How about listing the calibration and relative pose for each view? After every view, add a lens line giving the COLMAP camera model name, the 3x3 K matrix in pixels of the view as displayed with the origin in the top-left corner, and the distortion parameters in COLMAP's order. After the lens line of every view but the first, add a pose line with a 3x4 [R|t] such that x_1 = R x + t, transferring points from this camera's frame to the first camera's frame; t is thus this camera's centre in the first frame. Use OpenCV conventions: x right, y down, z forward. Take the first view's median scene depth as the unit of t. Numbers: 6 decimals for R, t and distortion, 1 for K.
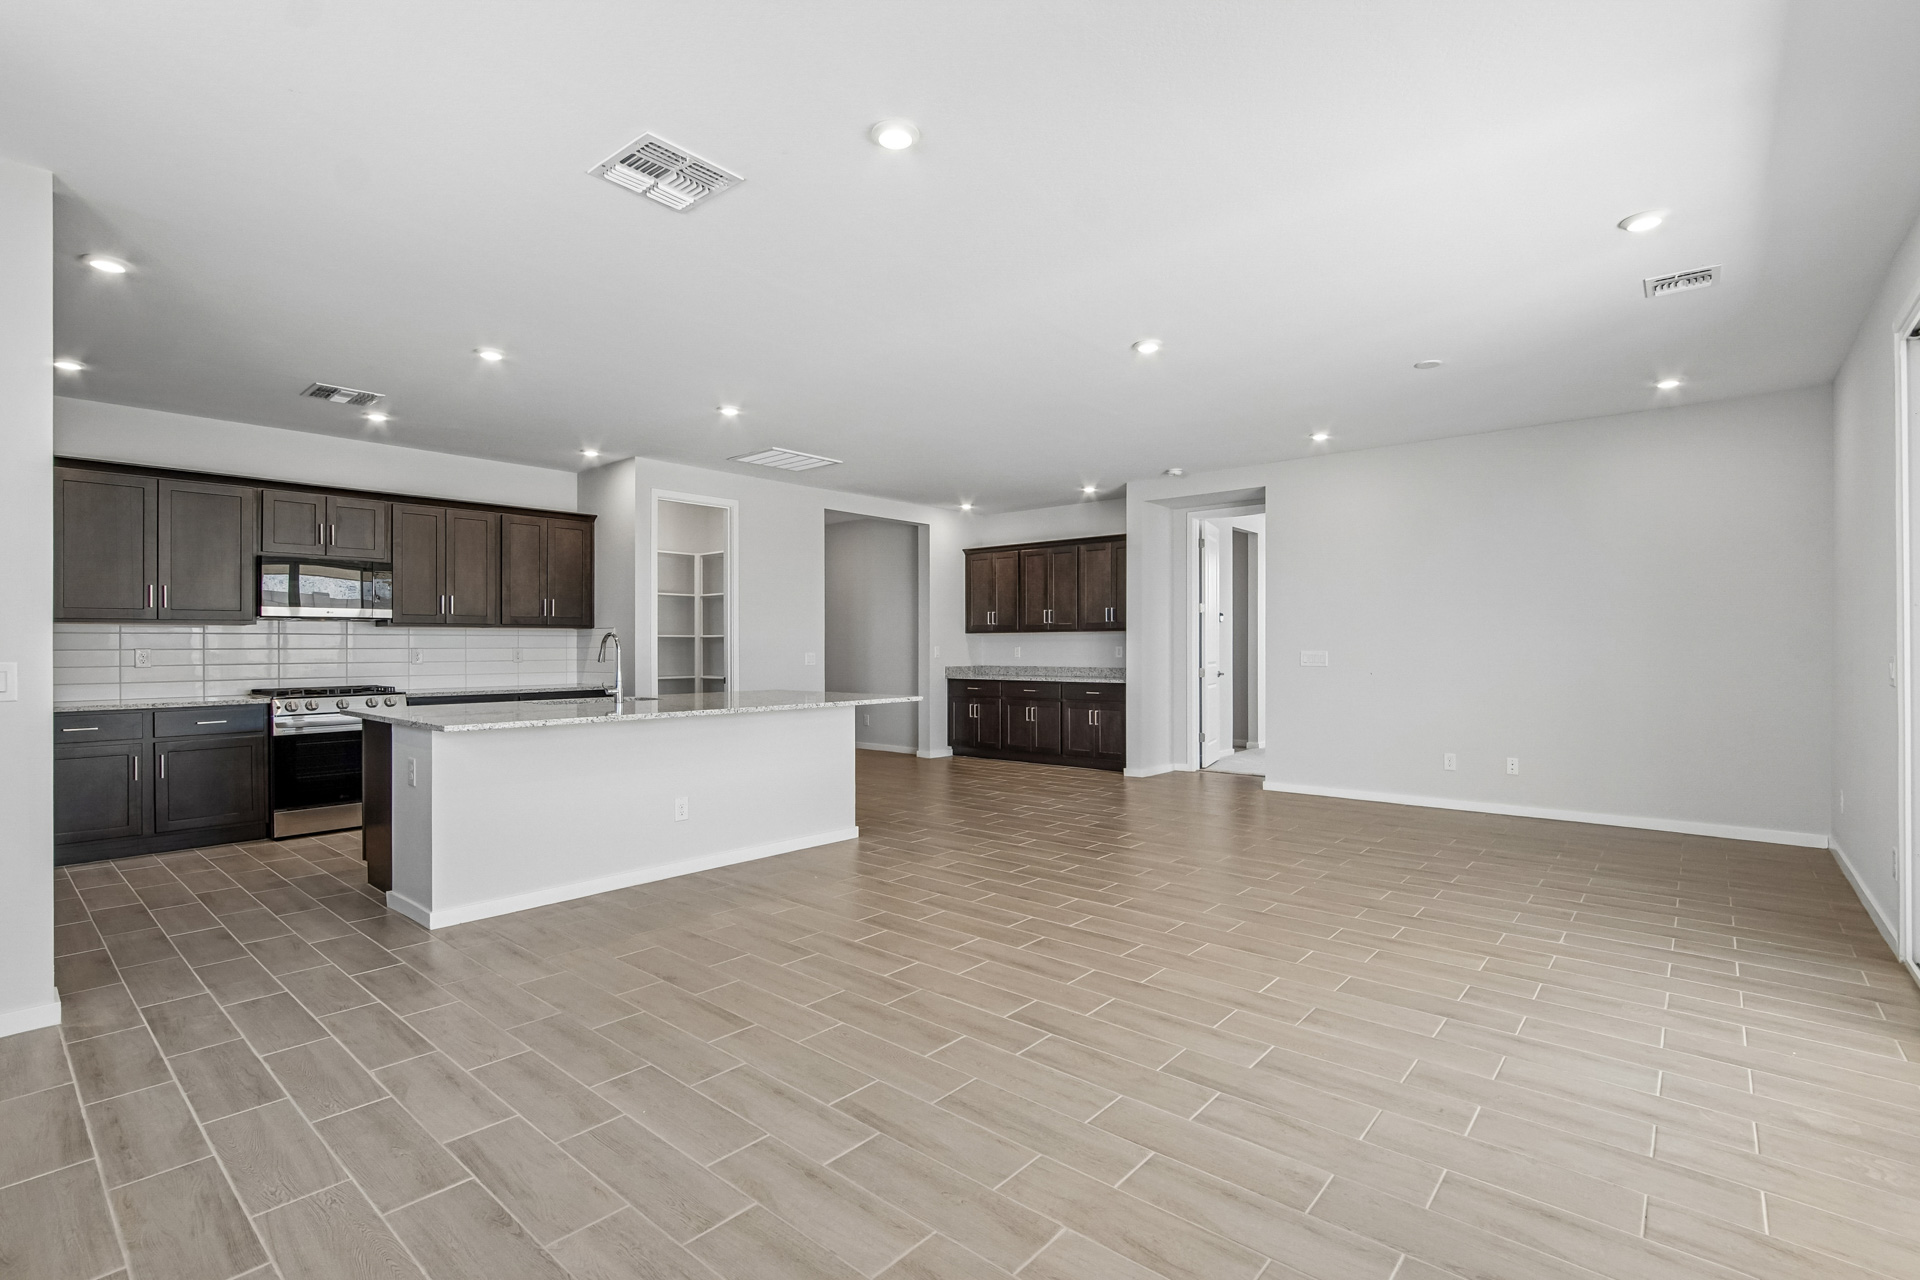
lens RADIAL K [[864.1, 0, 948.2], [0, 864.1, 640.1], [0, 0, 1]] dist [-0.008436, 0.000262]
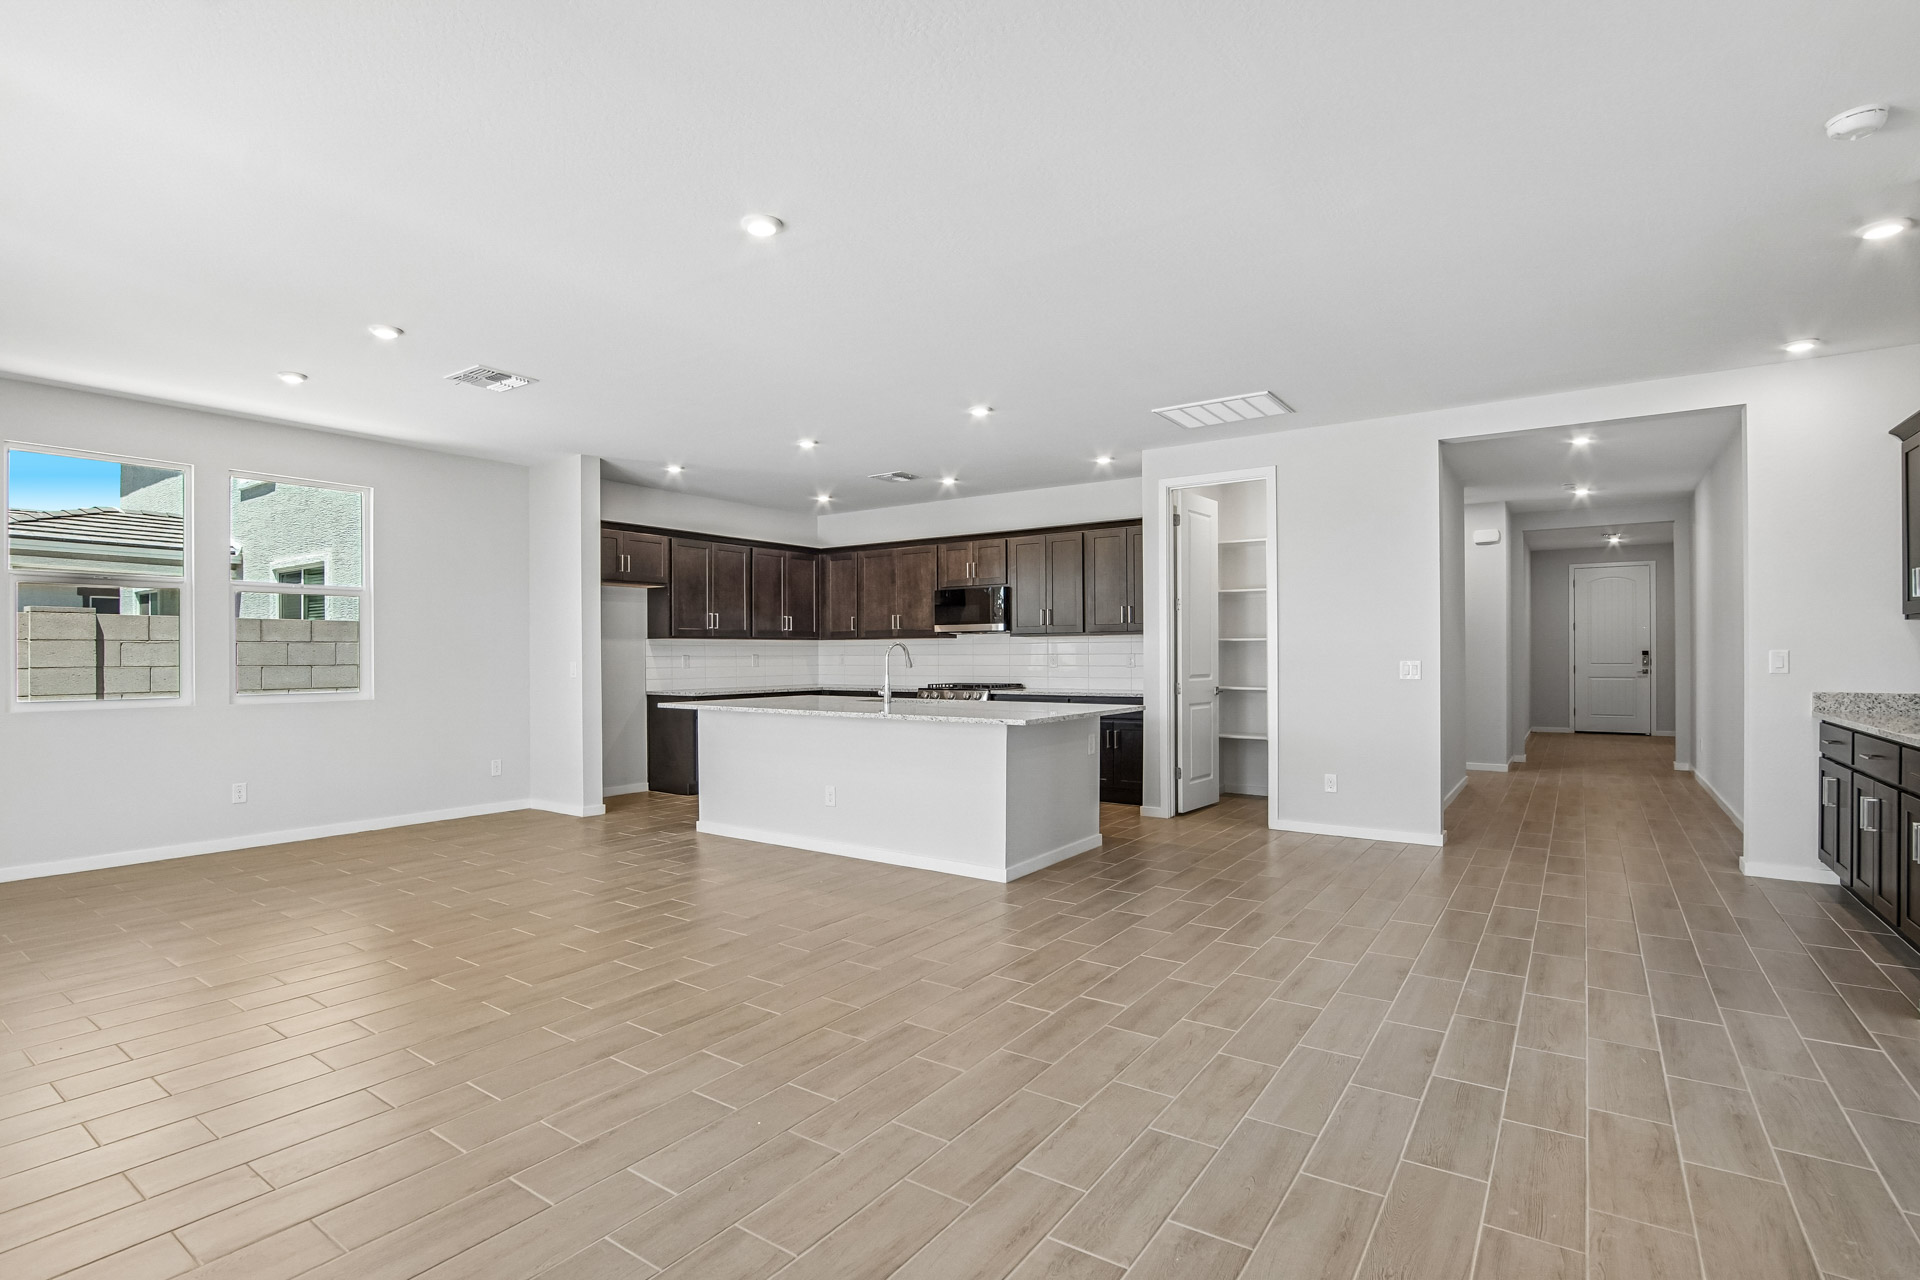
lens RADIAL K [[932.0, 0, 945.3], [0, 932.0, 657.4], [0, 0, 1]] dist [-0.018829, -0.000005]
pose [[0.105954, 0.008078, -0.994338, 0.675603], [0.016392, 0.999817, 0.009869, -0.000935], [0.994236, -0.017345, 0.105802, 0.722246]]
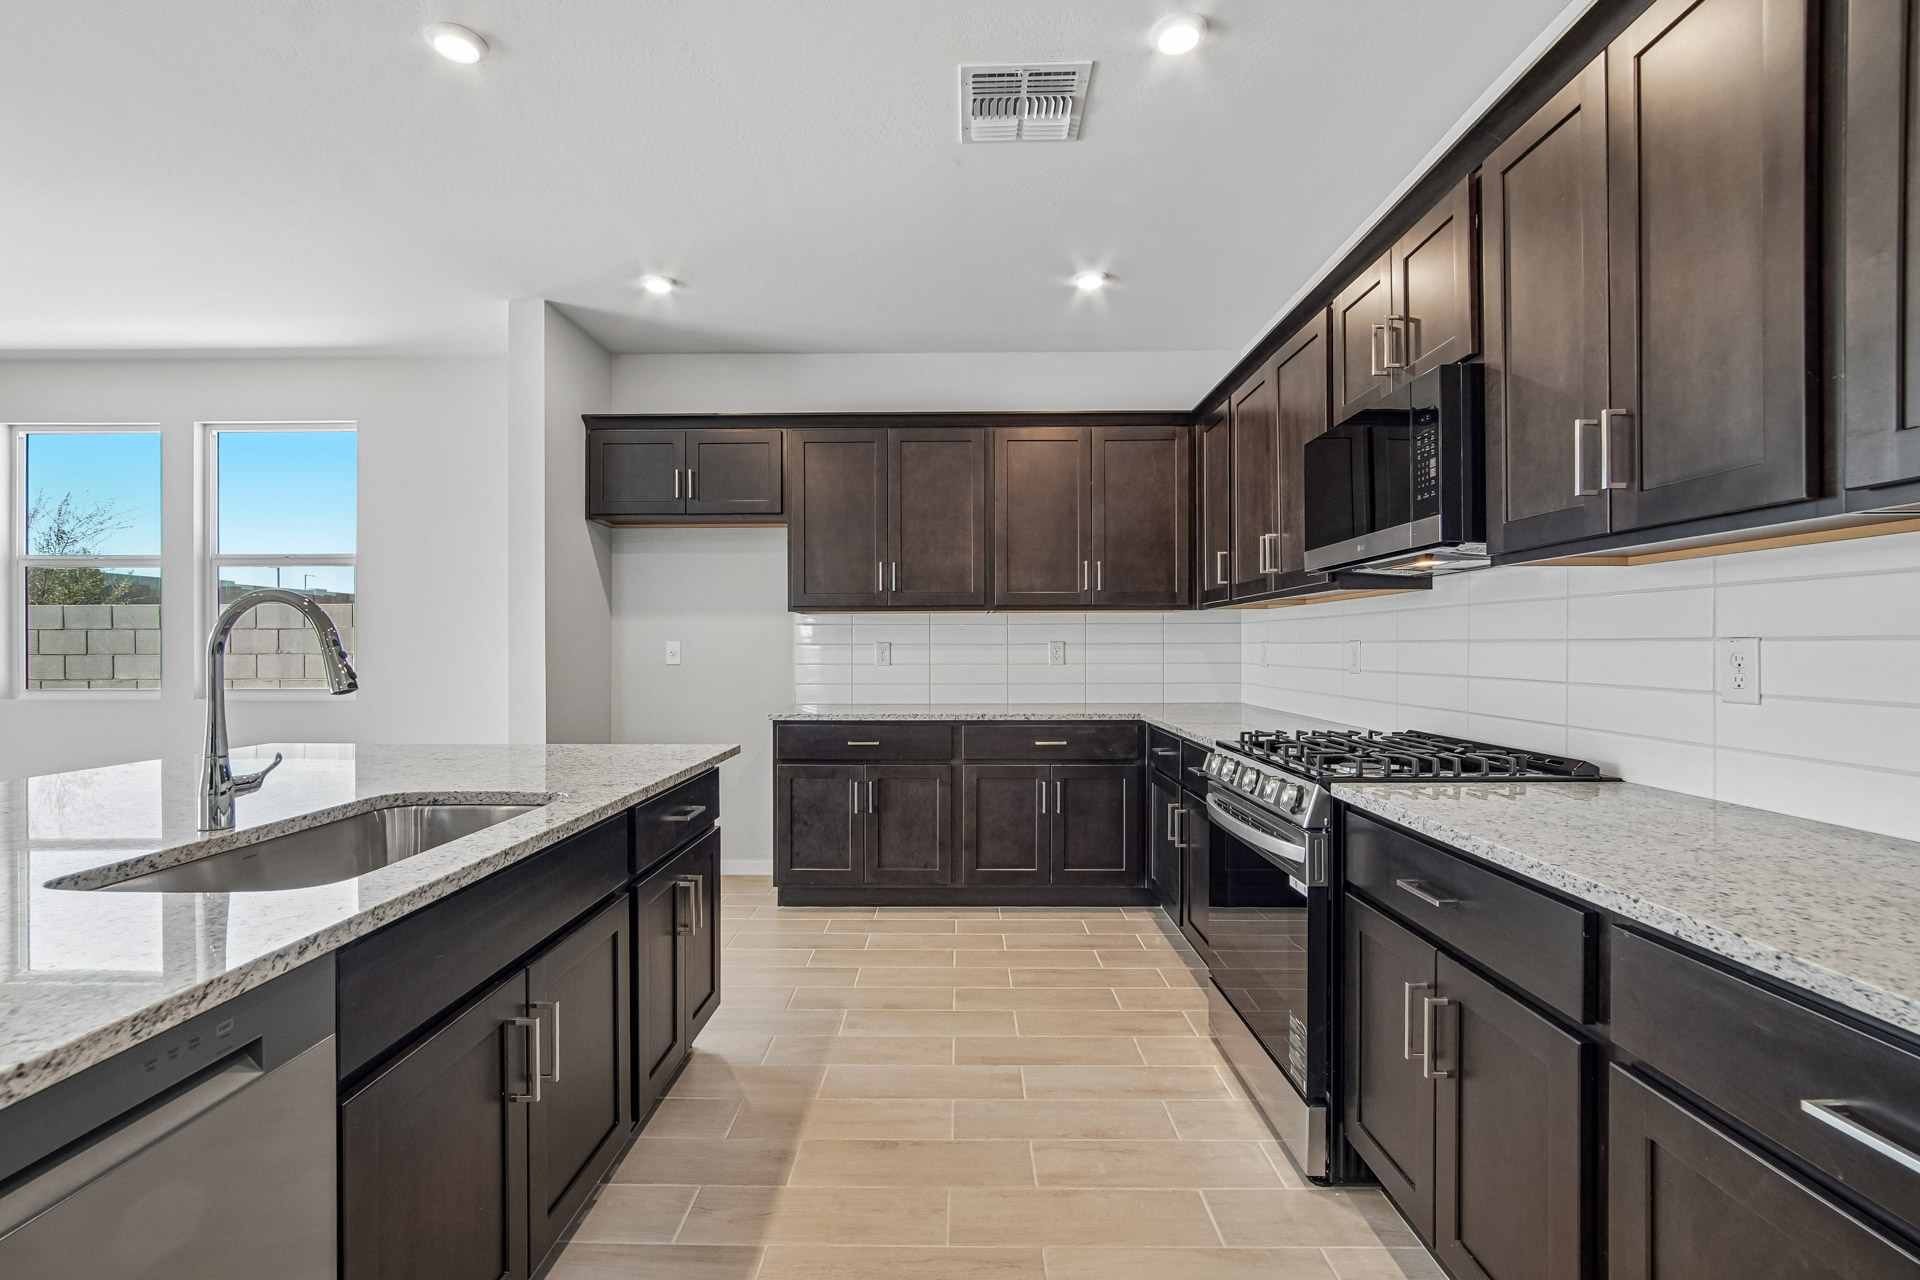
lens RADIAL K [[864.1, 0, 951.3], [0, 864.1, 653.0], [0, 0, 1]] dist [-0.008436, 0.000262]
pose [[-0.766535, 0.017392, -0.641967, -0.284809], [0.016899, 0.999833, 0.006909, 0.008257], [0.641980, -0.005553, -0.766701, 1.058973]]
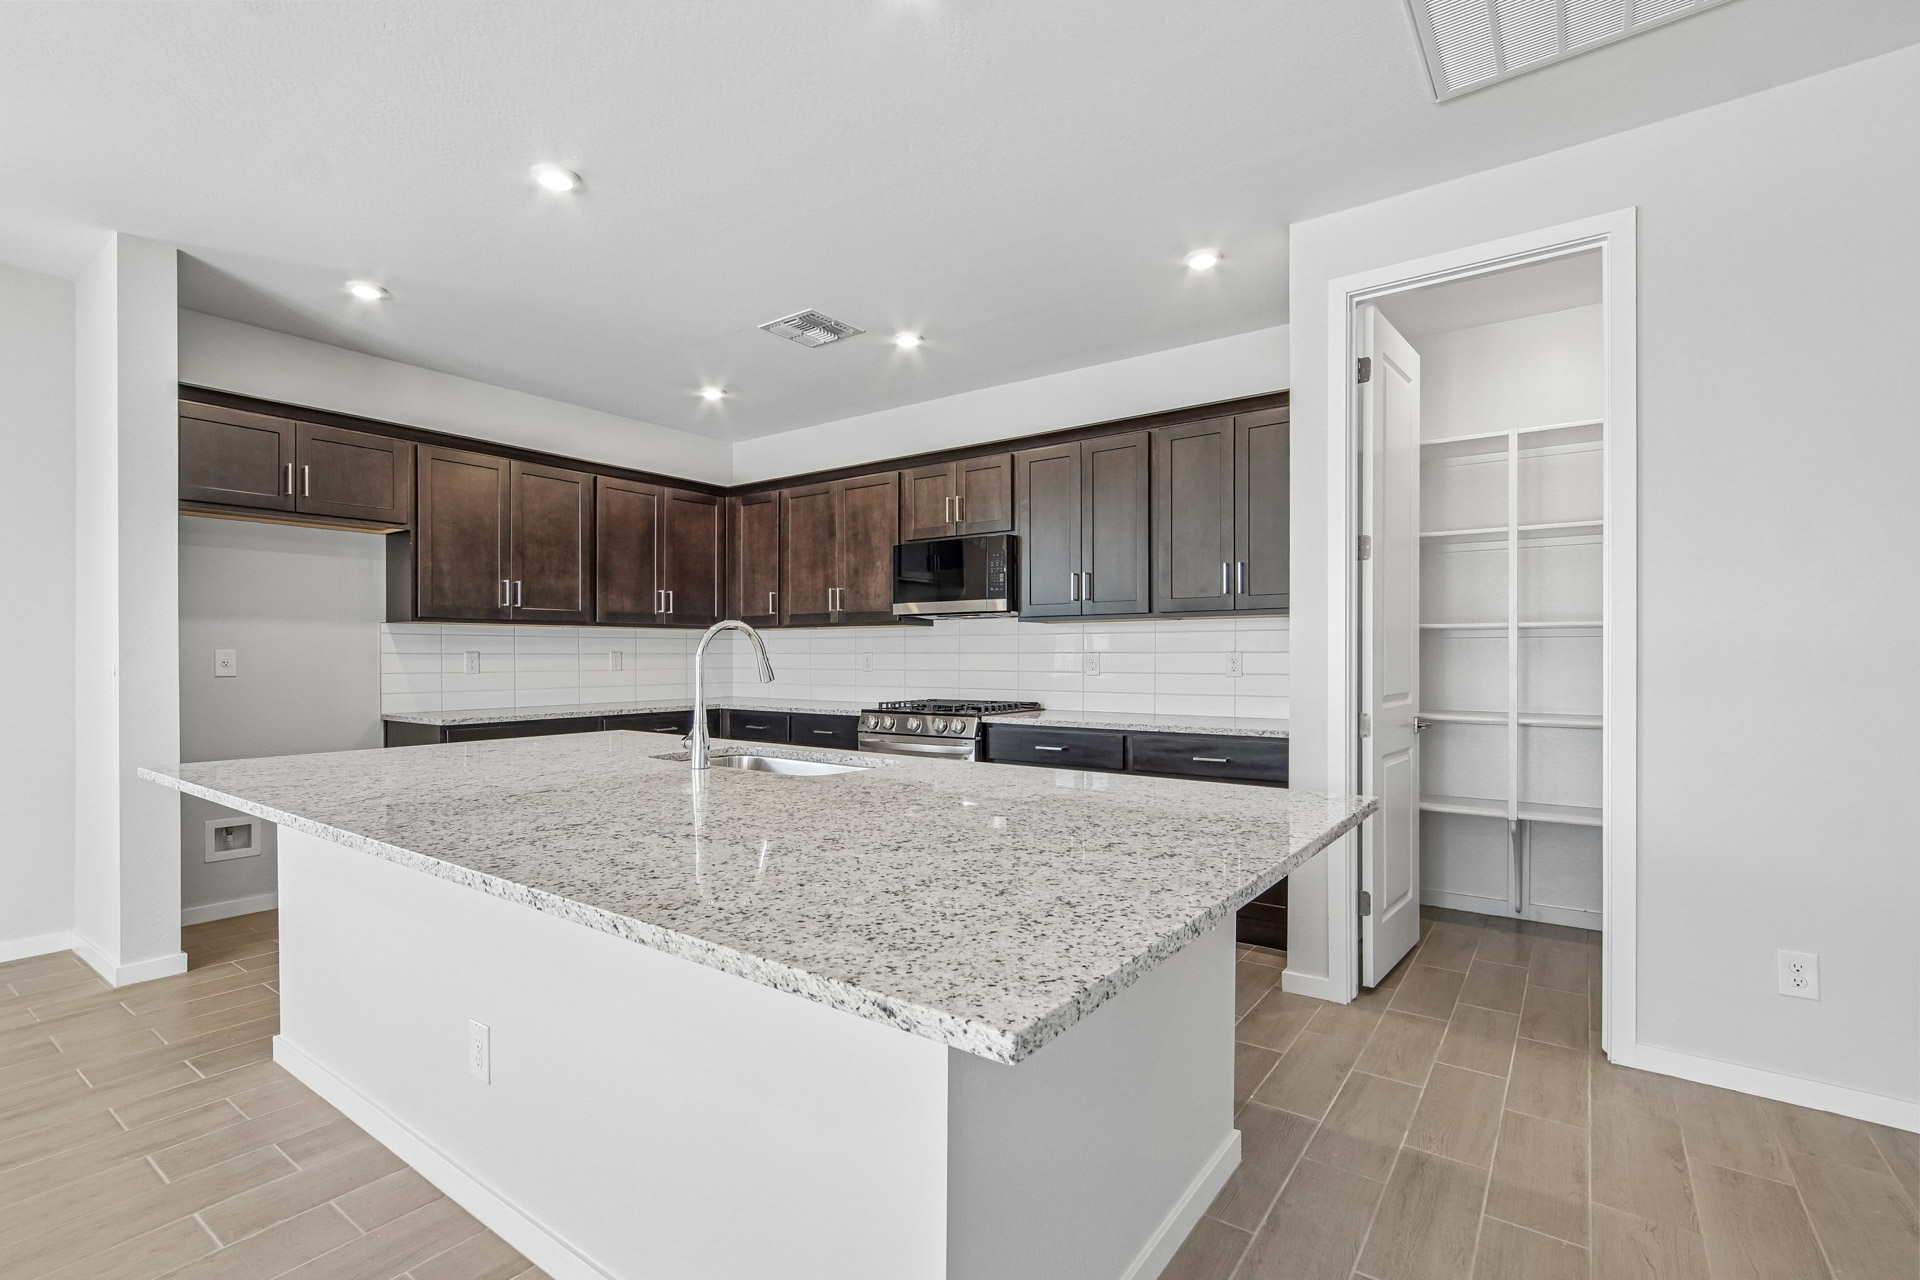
lens RADIAL K [[864.1, 0, 950.9], [0, 864.1, 648.4], [0, 0, 1]] dist [-0.008436, 0.000262]
pose [[0.079659, -0.000014, -0.996822, 0.076992], [0.012397, 0.999923, 0.000976, 0.004518], [0.996745, -0.012435, 0.079653, 0.841528]]
